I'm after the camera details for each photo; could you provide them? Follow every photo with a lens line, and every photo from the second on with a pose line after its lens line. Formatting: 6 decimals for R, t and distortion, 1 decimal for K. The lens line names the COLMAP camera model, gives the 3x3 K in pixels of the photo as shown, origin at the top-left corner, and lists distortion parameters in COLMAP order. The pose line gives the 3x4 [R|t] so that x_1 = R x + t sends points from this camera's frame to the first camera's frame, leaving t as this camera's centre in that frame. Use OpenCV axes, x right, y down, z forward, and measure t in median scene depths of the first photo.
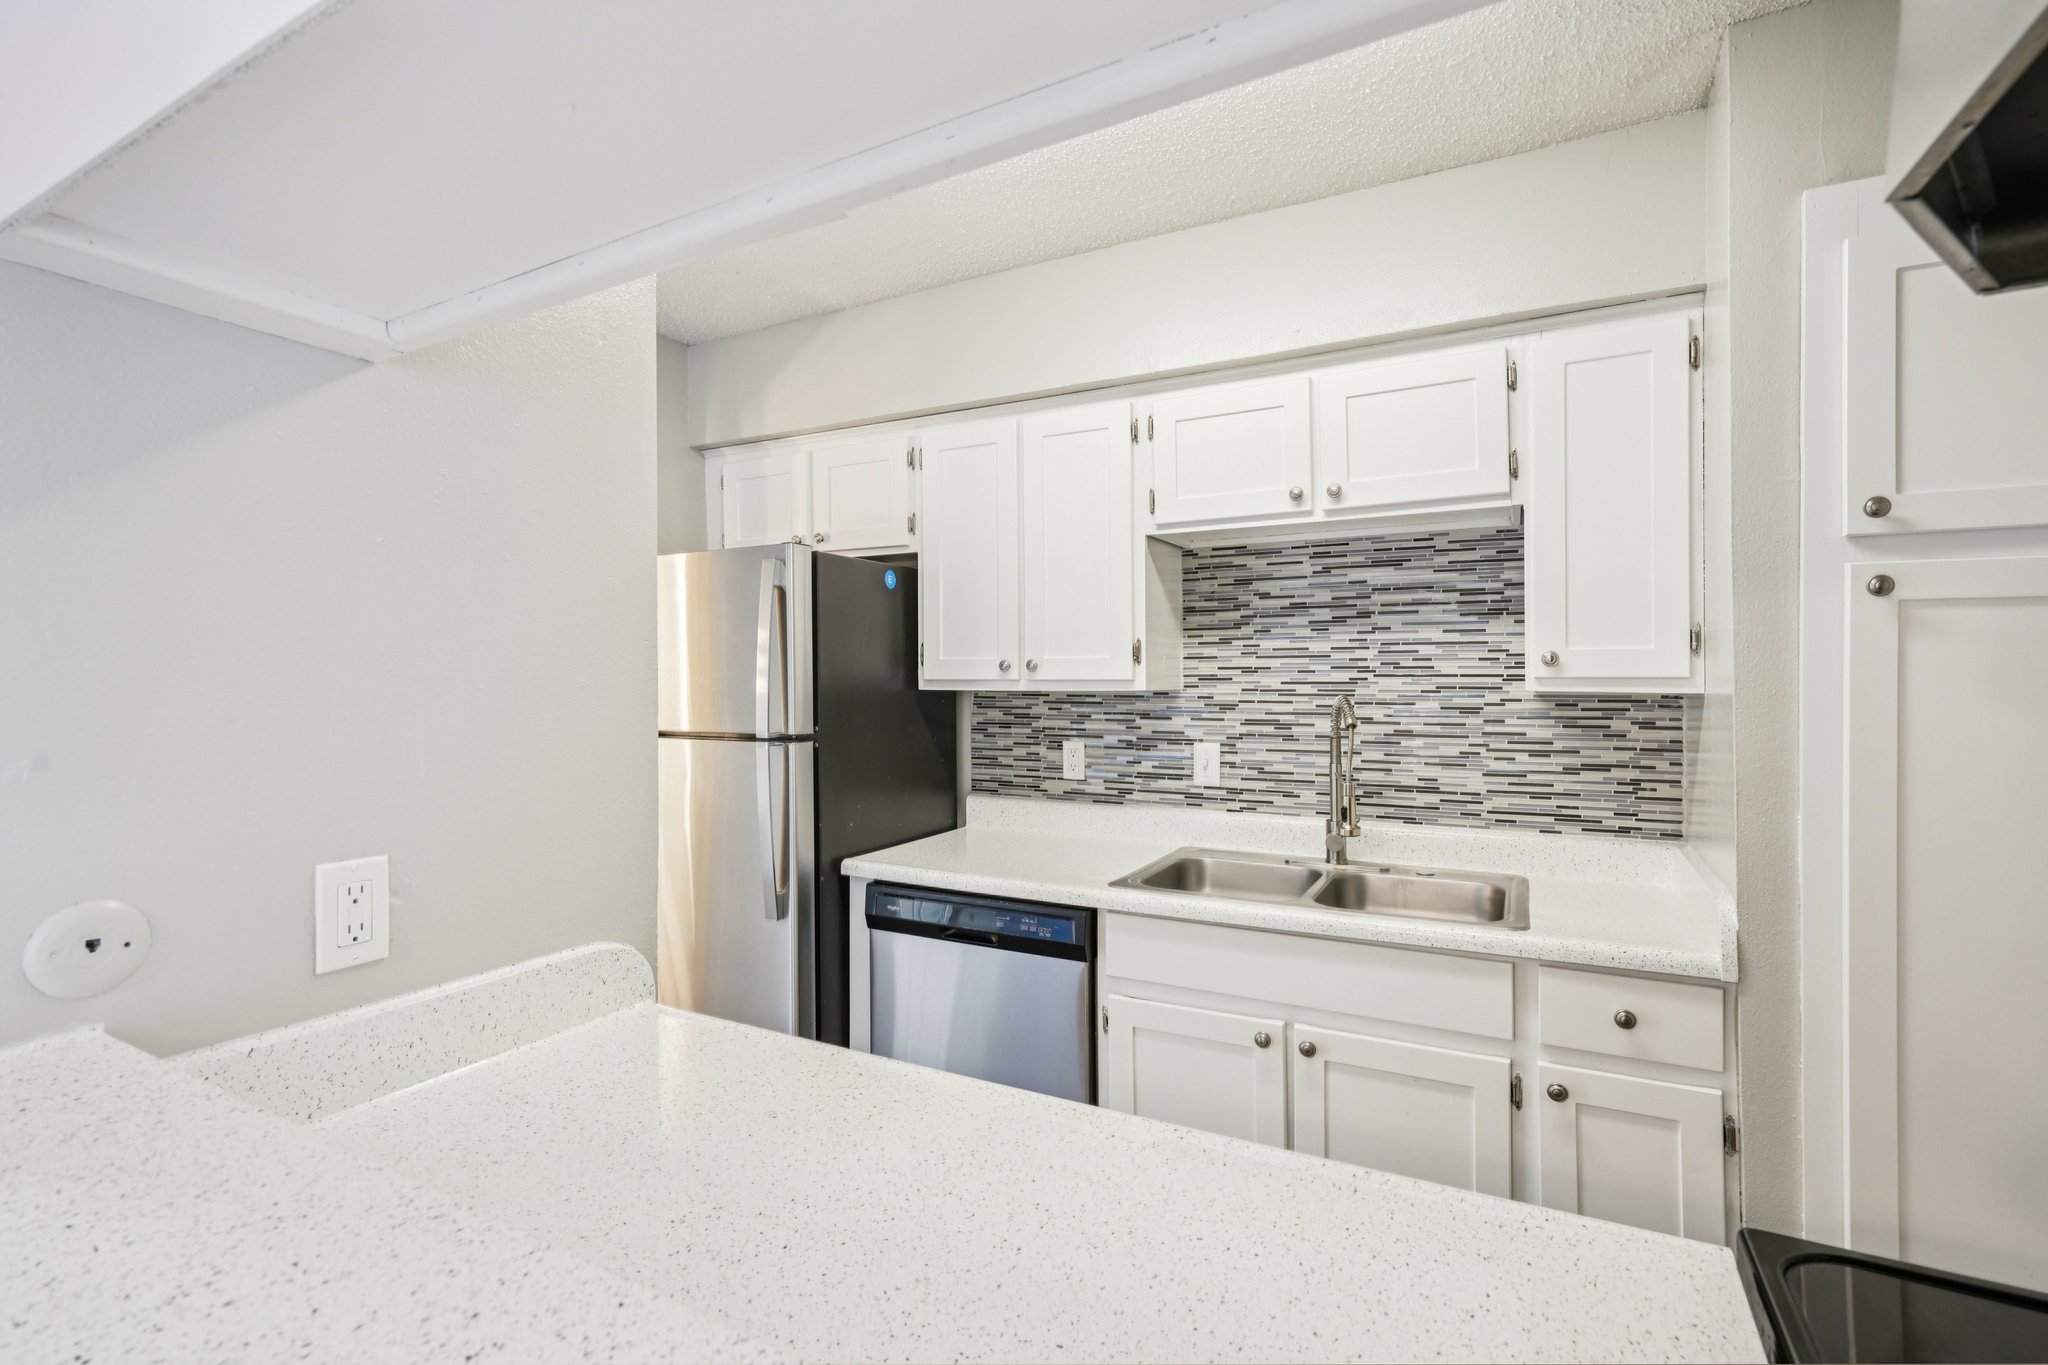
lens RADIAL K [[933.2, 0, 1012.7], [0, 933.2, 659.1], [0, 0, 1]] dist [-0.002340, -0.000363]
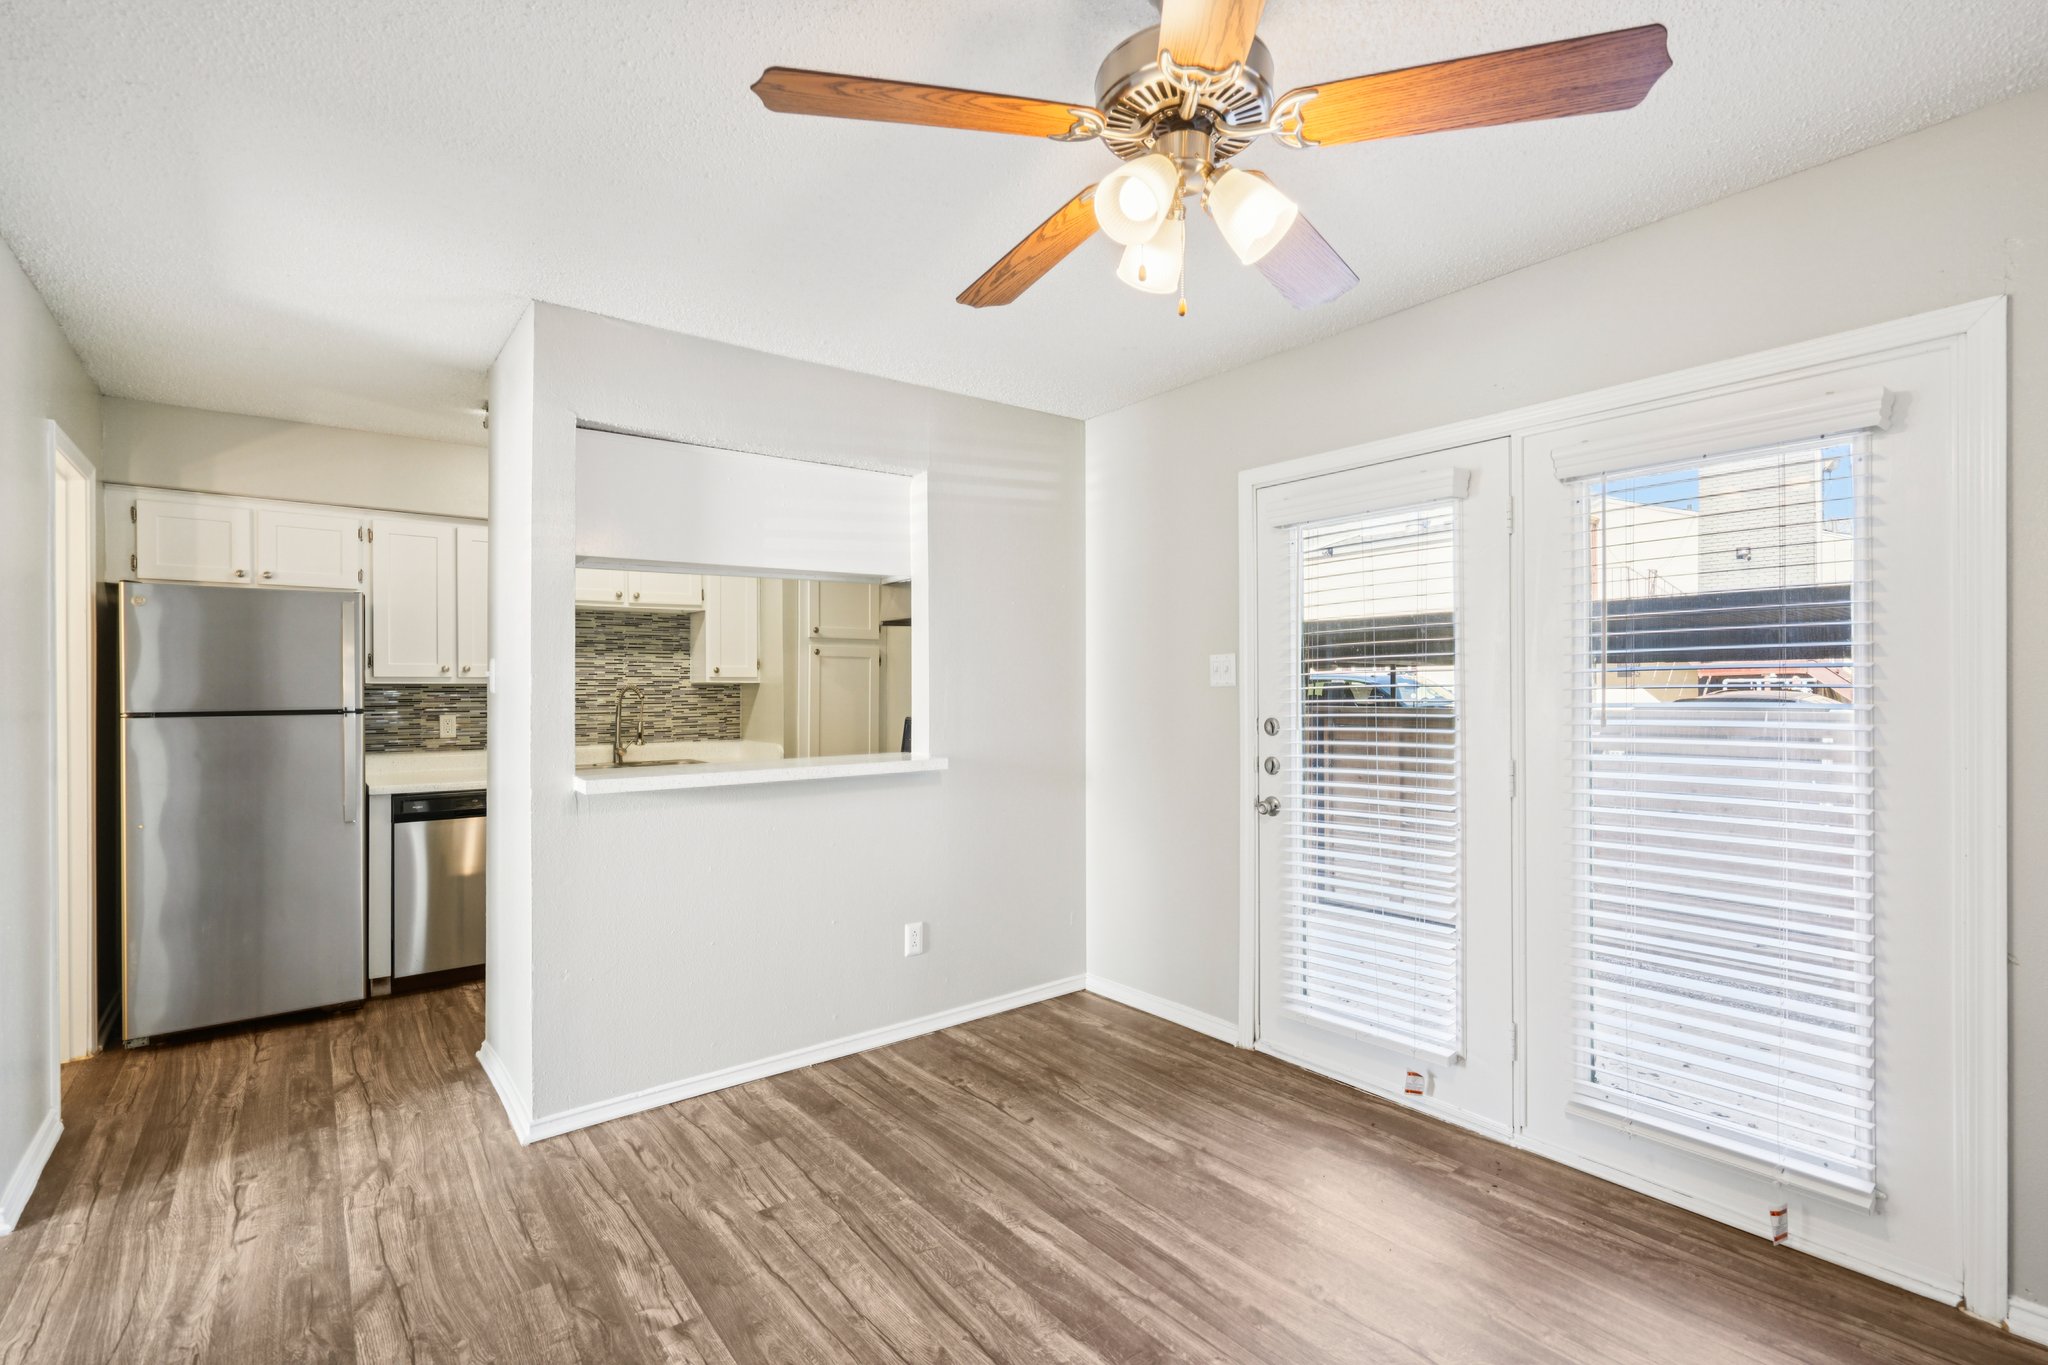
lens RADIAL K [[934.2, 0, 1019.1], [0, 934.2, 682.0], [0, 0, 1]] dist [0.002946, 0.000234]
pose [[0.397568, 0.002982, 0.917568, -1.198551], [-0.017193, 0.999843, 0.004200, 0.005651], [-0.917412, -0.017446, 0.397557, -0.672632]]
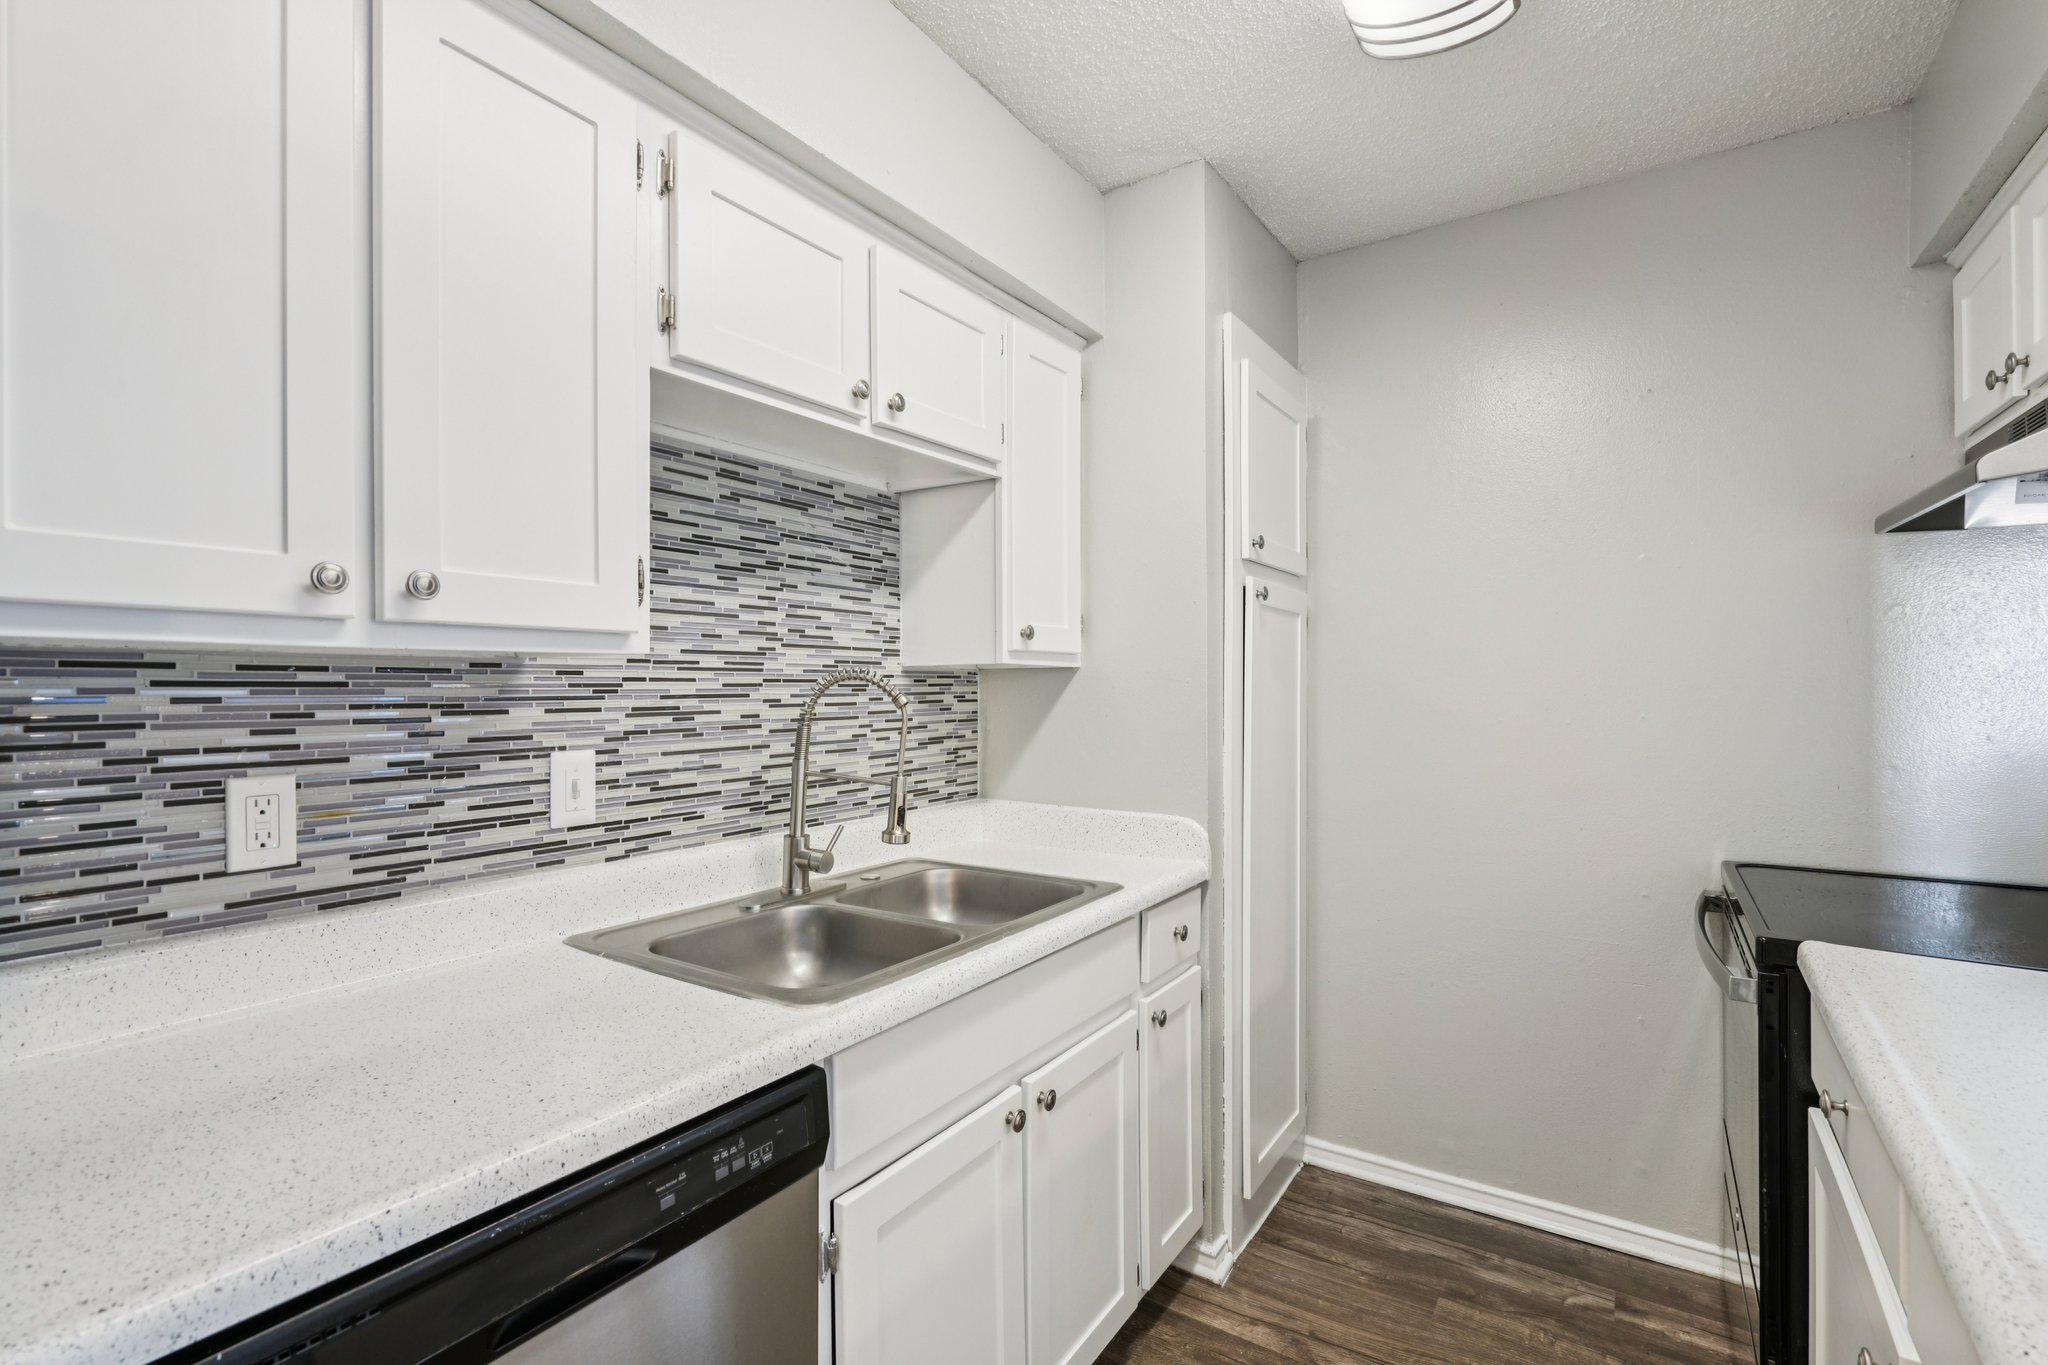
lens RADIAL K [[934.2, 0, 1019.1], [0, 934.2, 682.0], [0, 0, 1]] dist [0.002946, 0.000234]
pose [[0.094353, 0.003803, 0.995532, -0.361541], [-0.021680, 0.999763, -0.001764, 0.044270], [-0.995303, -0.021416, 0.094413, 0.708665]]
